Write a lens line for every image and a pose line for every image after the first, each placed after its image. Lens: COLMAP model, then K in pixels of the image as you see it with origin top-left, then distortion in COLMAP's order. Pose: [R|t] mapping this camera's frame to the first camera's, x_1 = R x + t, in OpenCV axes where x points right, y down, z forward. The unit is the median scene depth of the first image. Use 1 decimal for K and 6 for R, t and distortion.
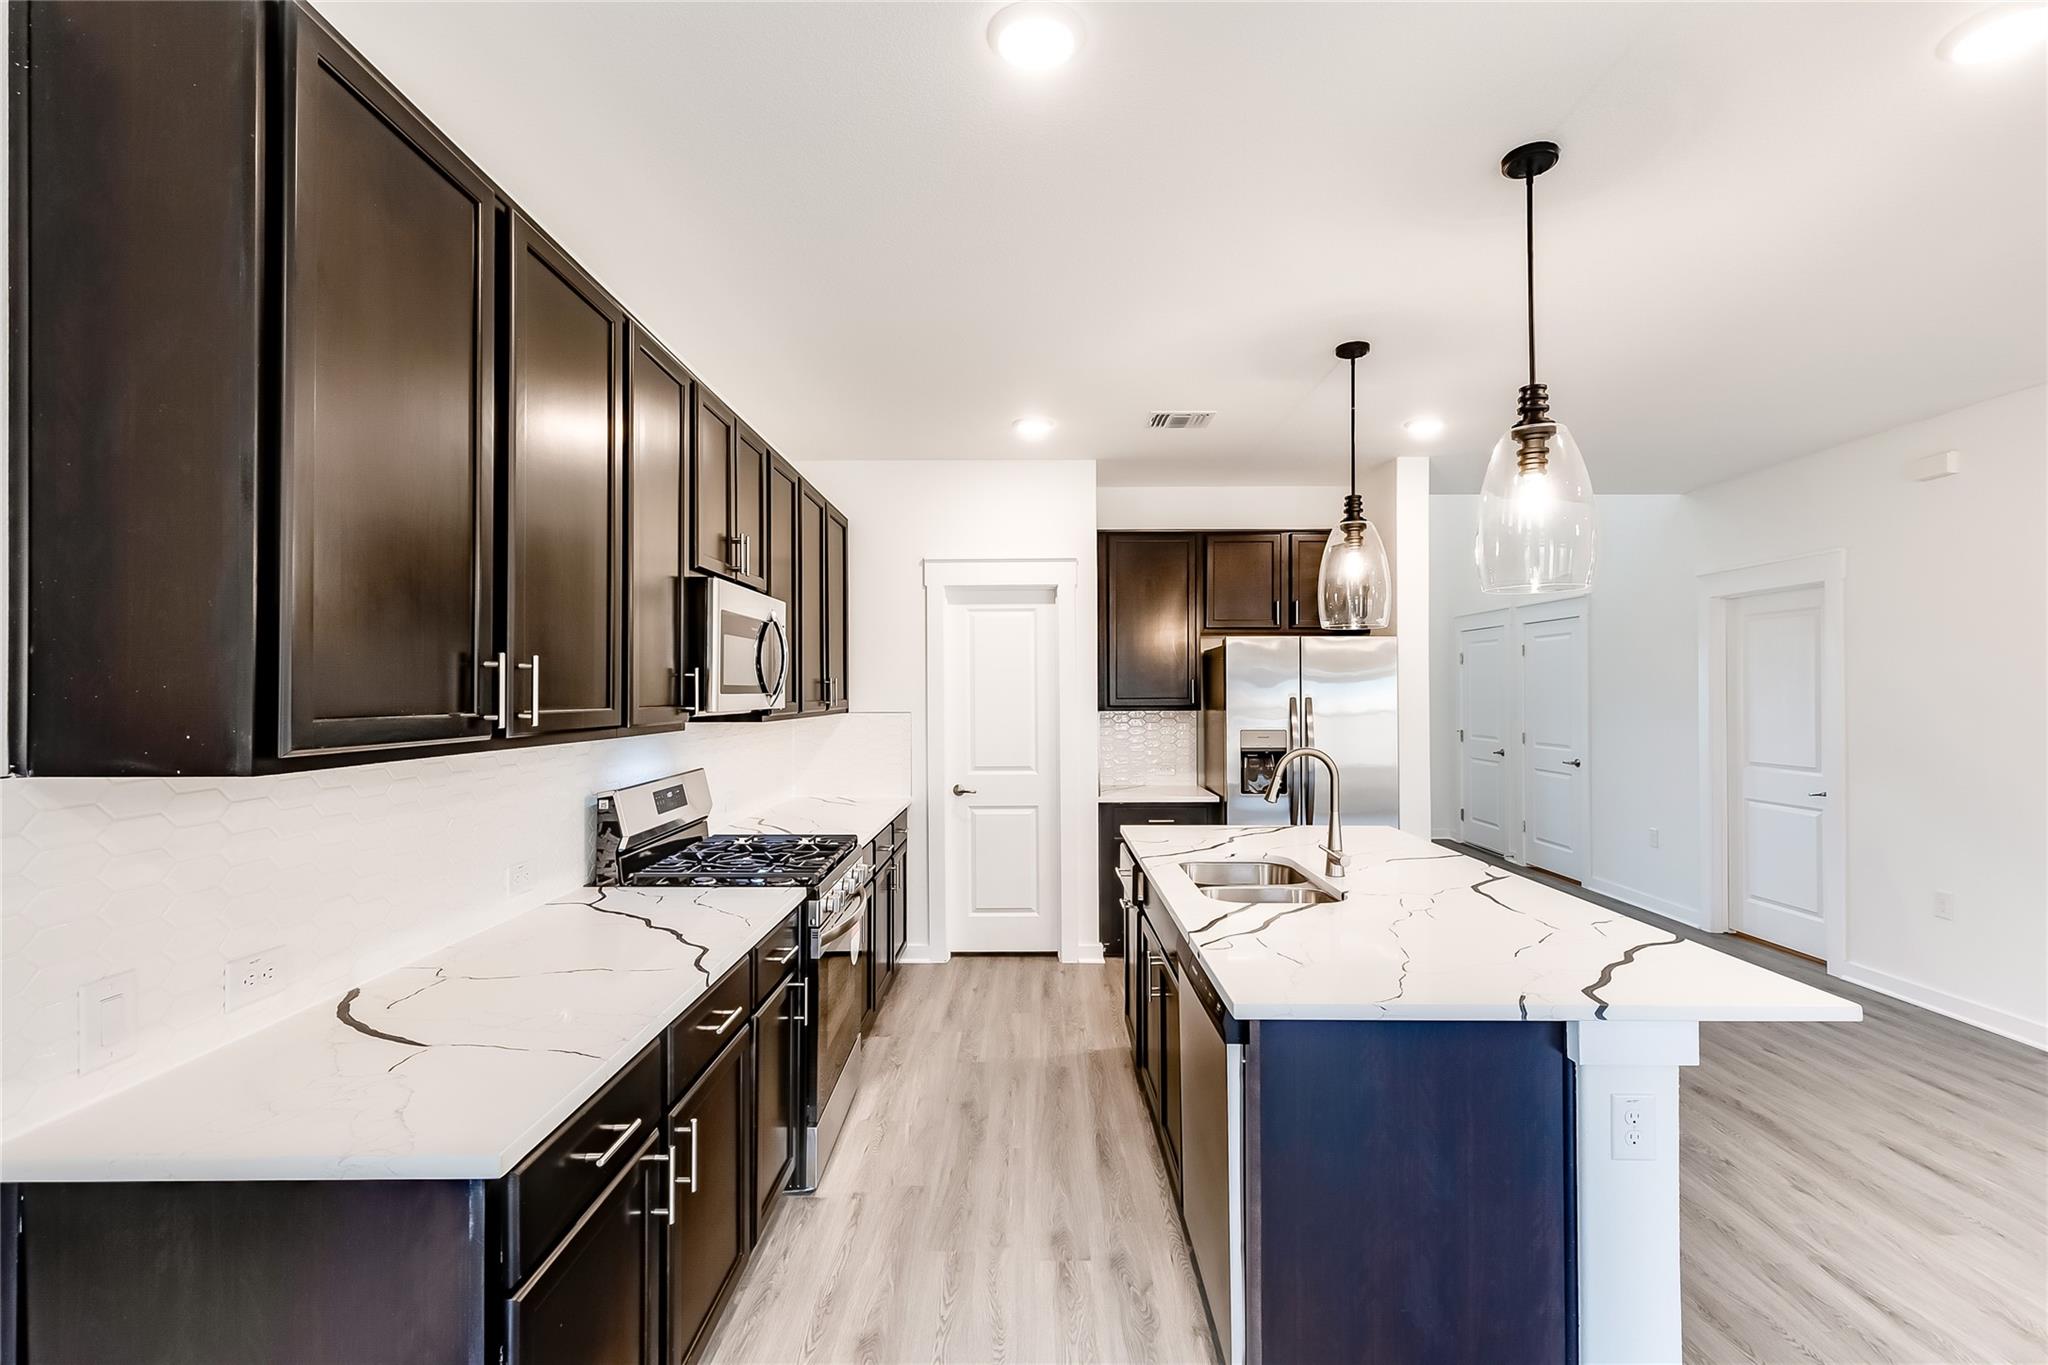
lens RADIAL K [[926.3, 0, 1028.0], [0, 926.3, 685.9], [0, 0, 1]] dist [0.006702, -0.000475]
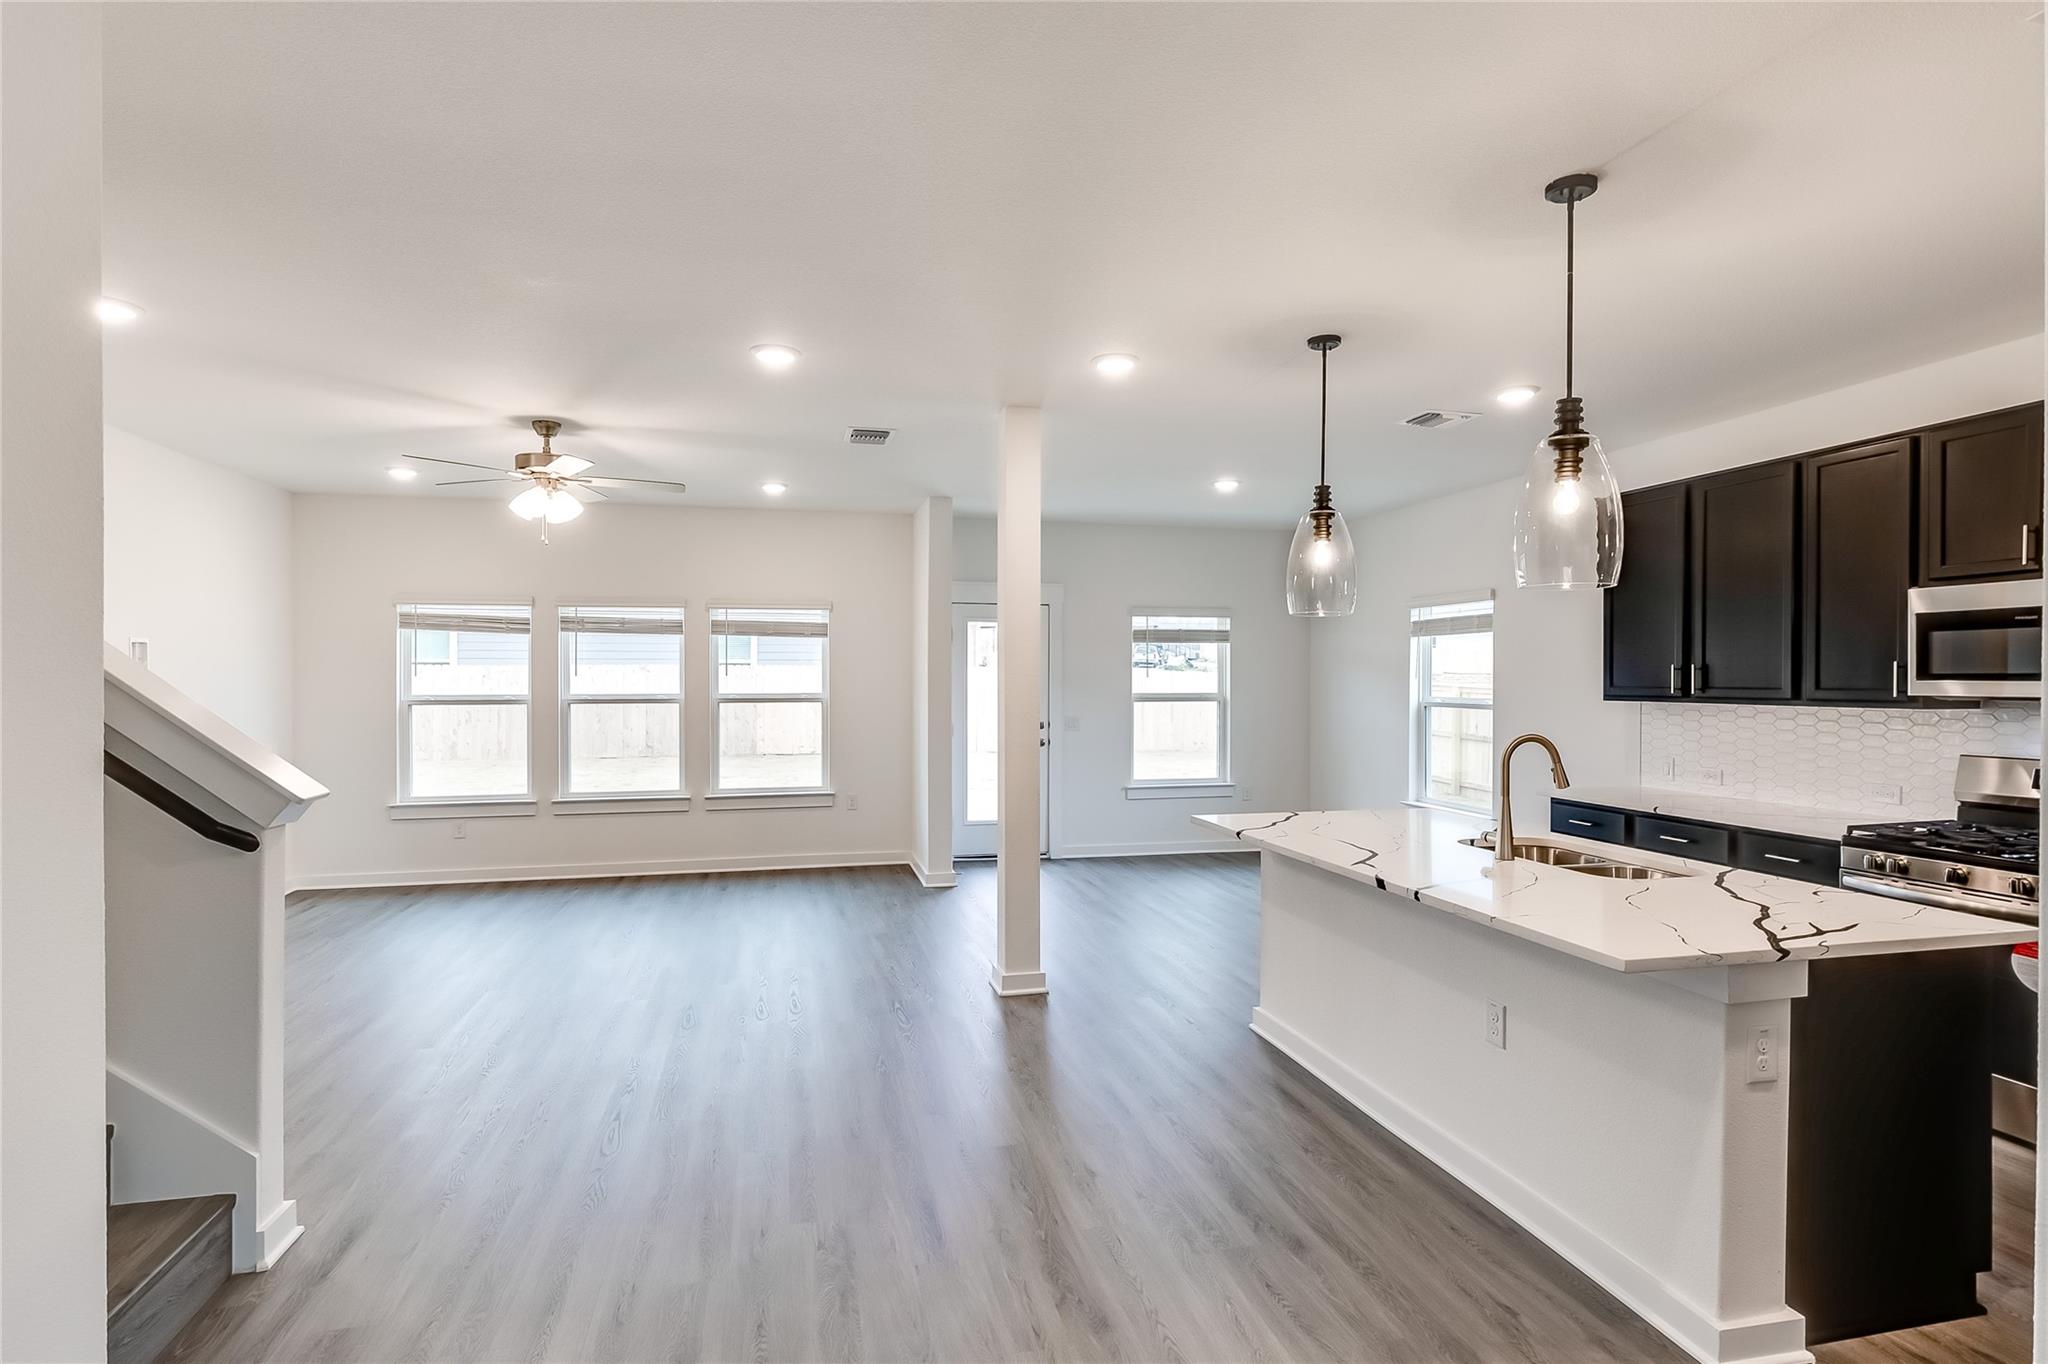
lens RADIAL K [[1020.7, 0, 1017.3], [0, 1020.7, 684.0], [0, 0, 1]] dist [0.001301, 0.000008]
pose [[-0.973126, 0.001389, -0.230271, 0.719978], [0.001741, 0.999998, -0.001322, 0.007533], [0.230268, -0.001687, -0.973126, 1.274900]]
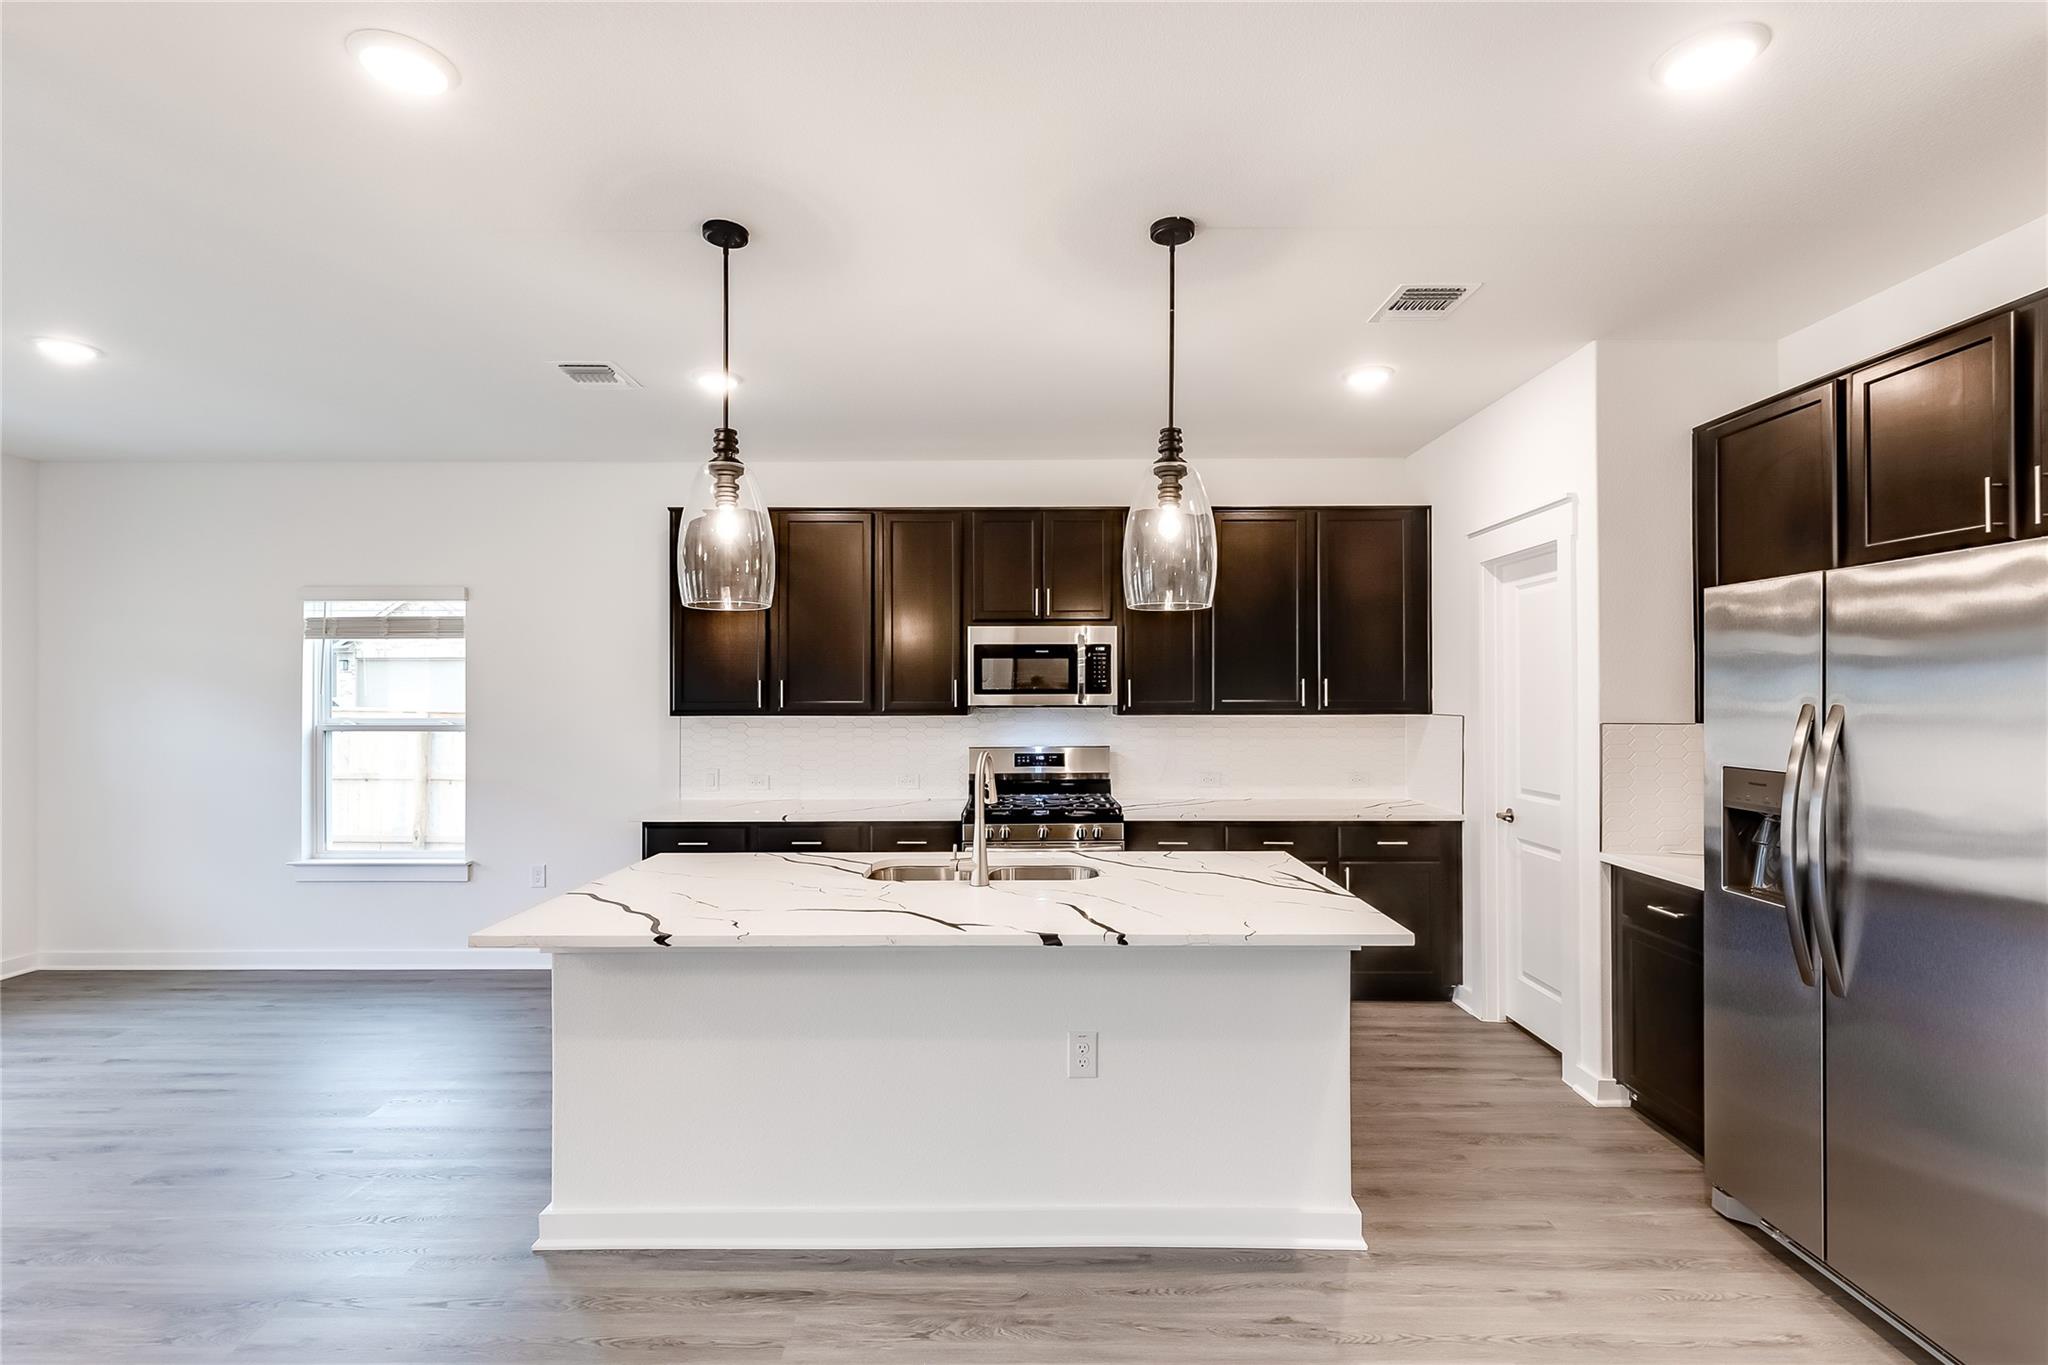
lens RADIAL K [[926.3, 0, 1028.9], [0, 926.3, 684.2], [0, 0, 1]] dist [0.006702, -0.000475]
pose [[-0.003460, -0.006495, -0.999973, 0.840368], [0.009241, 0.999936, -0.006527, 0.001009], [0.999951, -0.009263, -0.003400, 0.683950]]
